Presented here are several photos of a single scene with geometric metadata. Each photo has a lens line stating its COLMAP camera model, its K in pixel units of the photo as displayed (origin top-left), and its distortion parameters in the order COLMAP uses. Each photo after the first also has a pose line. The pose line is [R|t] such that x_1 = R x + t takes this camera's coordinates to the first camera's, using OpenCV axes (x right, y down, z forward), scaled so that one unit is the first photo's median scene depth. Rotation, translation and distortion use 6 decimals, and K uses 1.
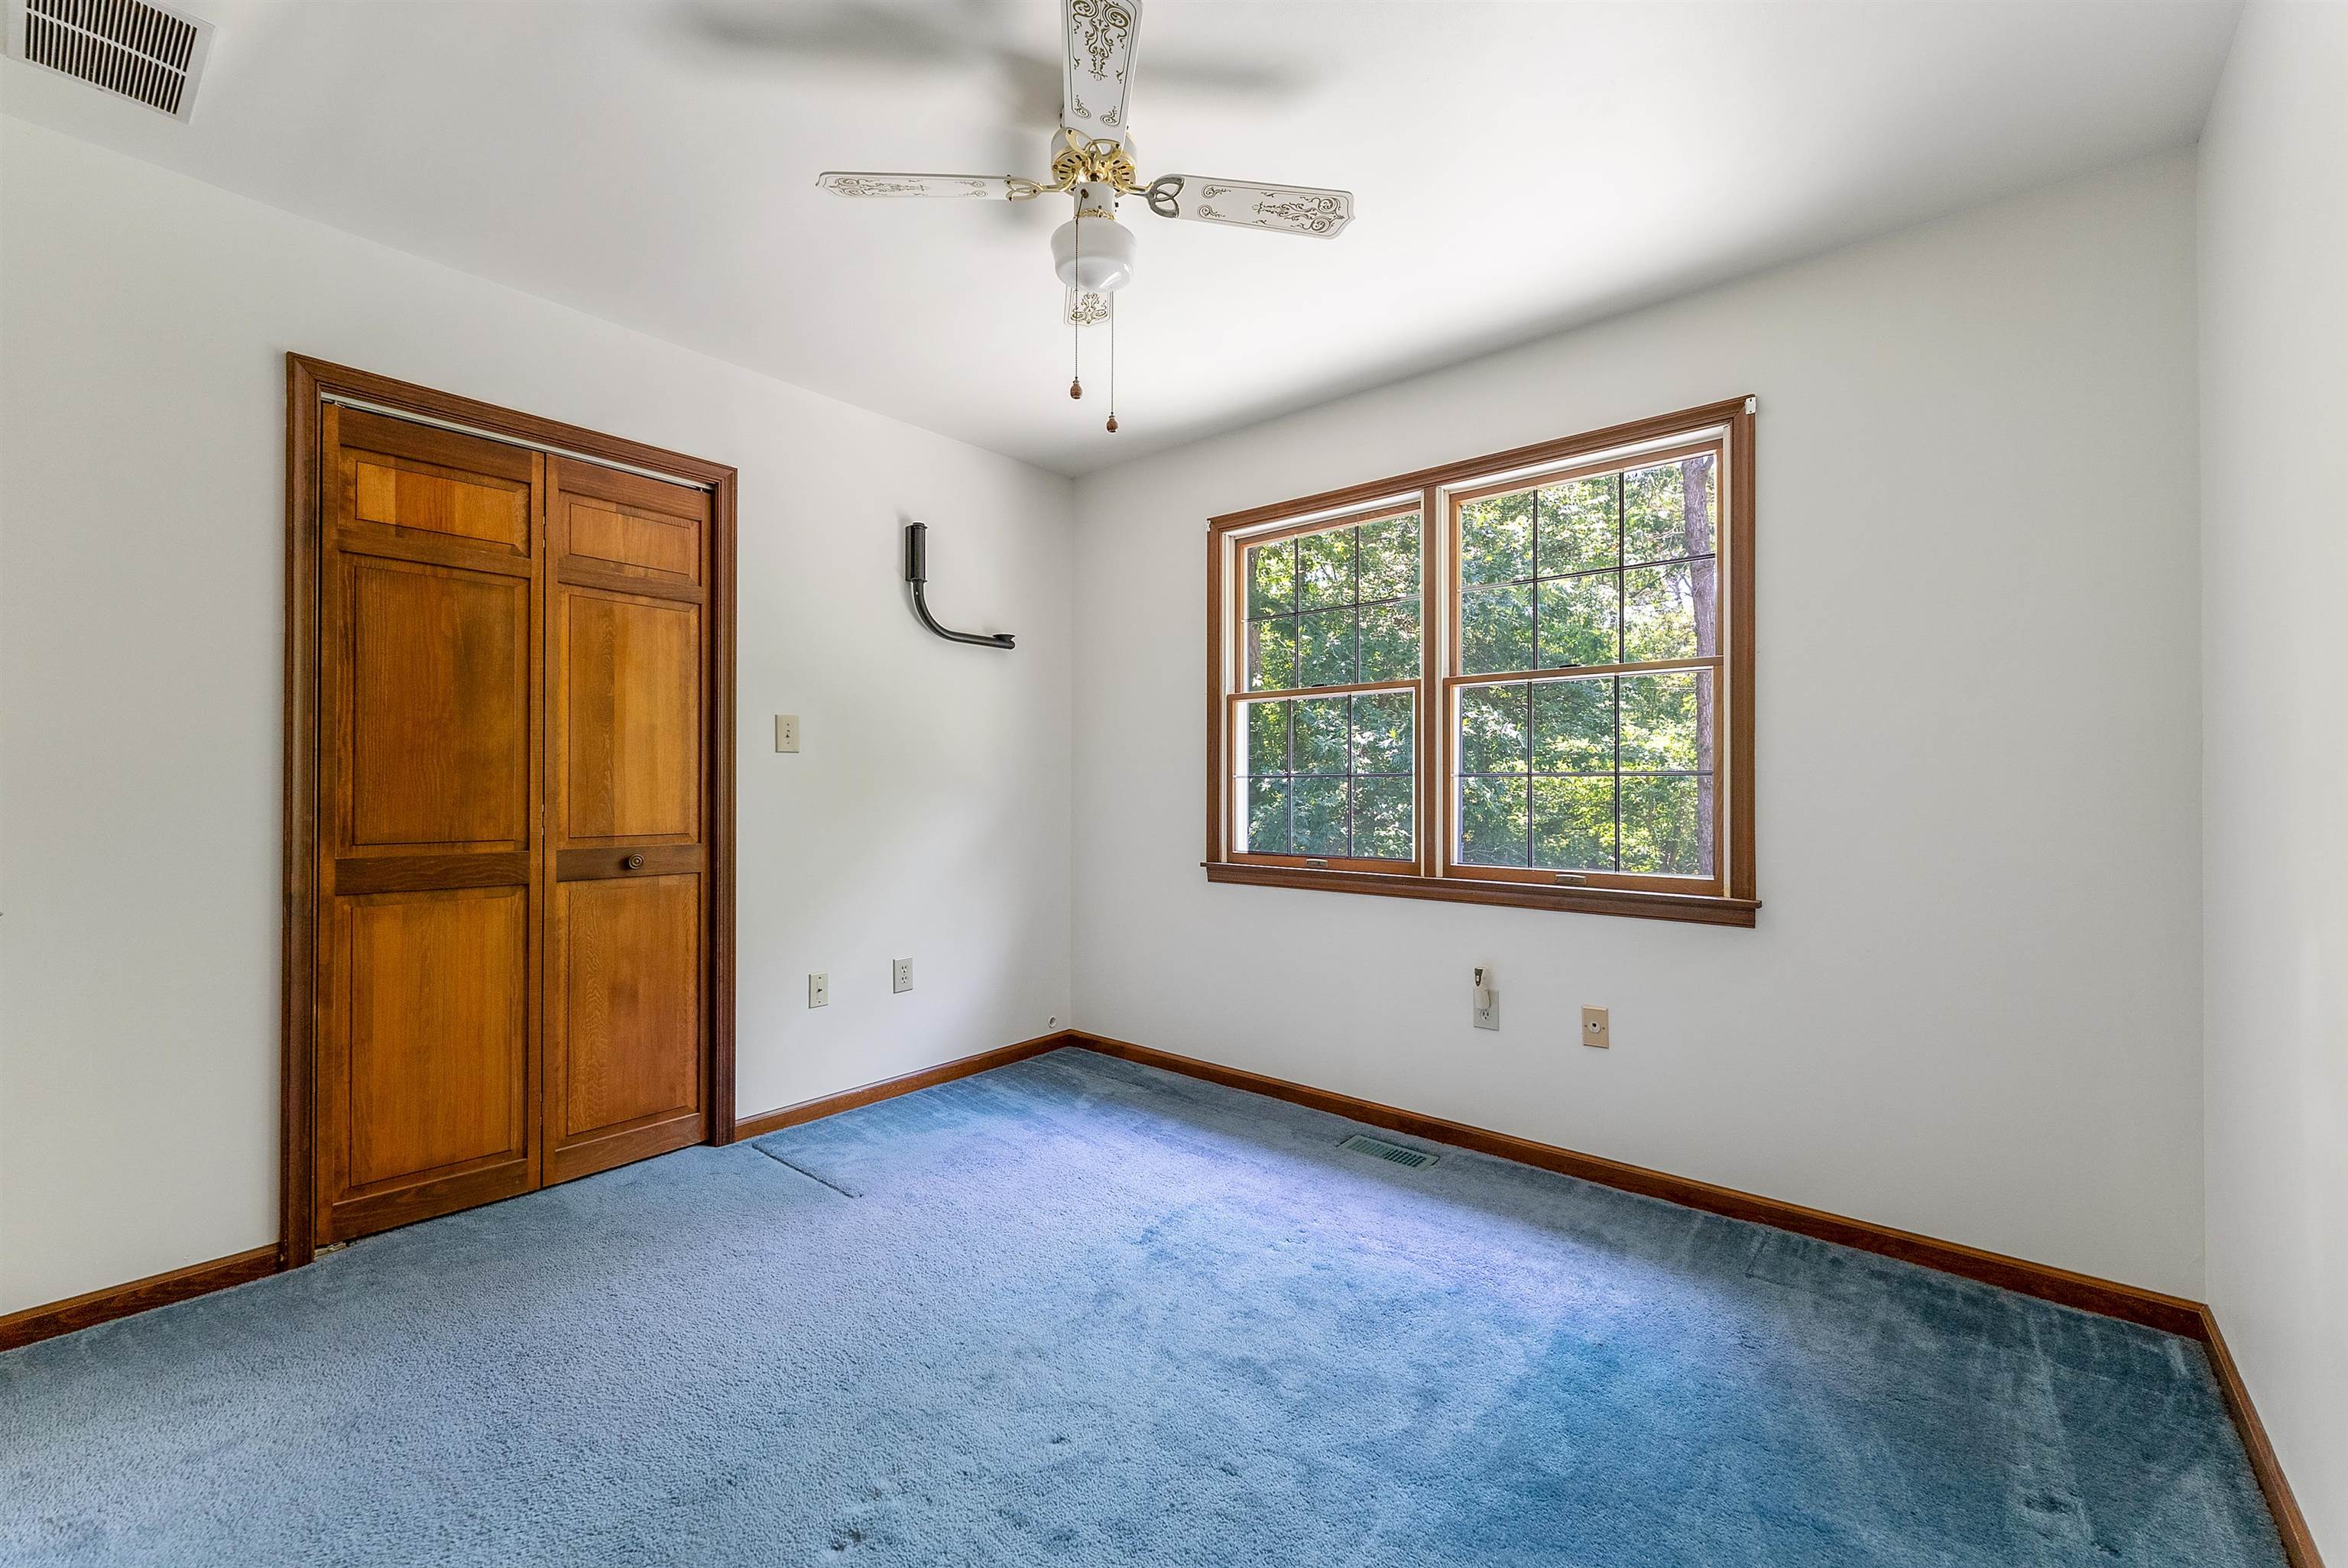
lens RADIAL K [[961.8, 0, 1187.0], [0, 961.8, 777.2], [0, 0, 1]] dist [0.006519, -0.001157]
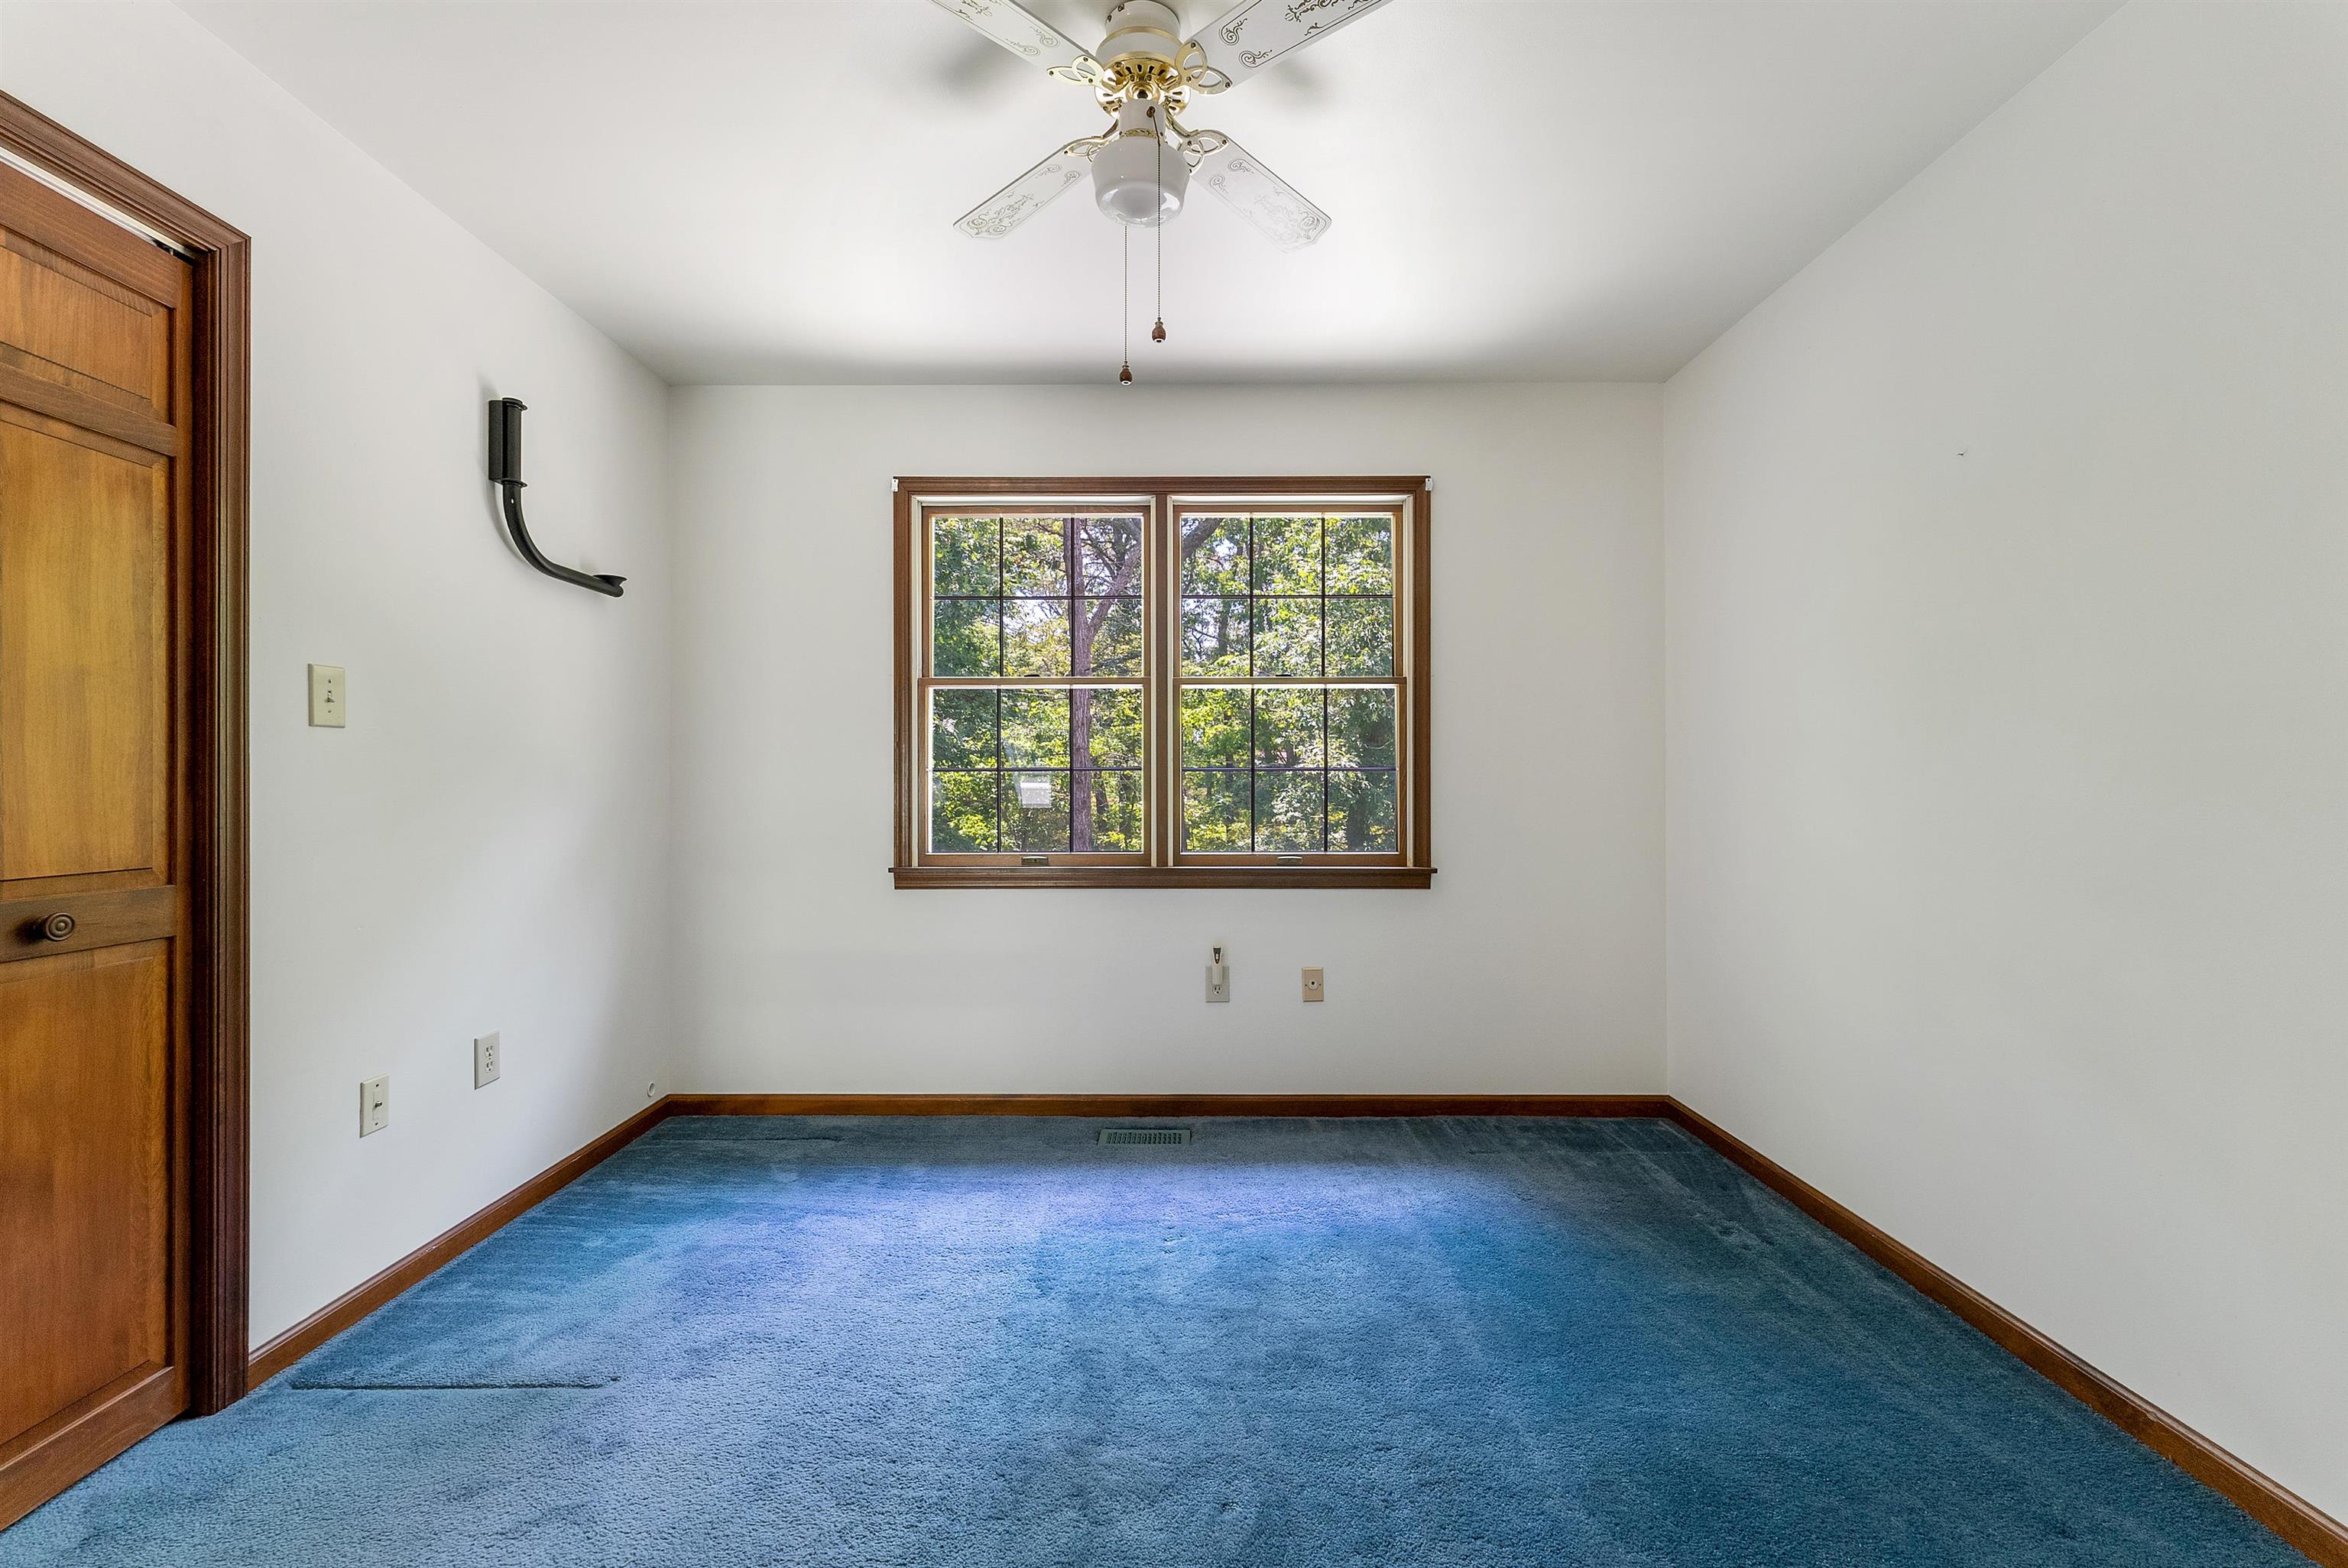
lens RADIAL K [[961.8, 0, 1173.5], [0, 961.8, 775.1], [0, 0, 1]] dist [0.006519, -0.001157]
pose [[0.764411, 0.001673, 0.644727, -0.434289], [-0.003362, 0.999993, 0.001390, 0.002495], [-0.644720, -0.003230, 0.764412, 0.200254]]
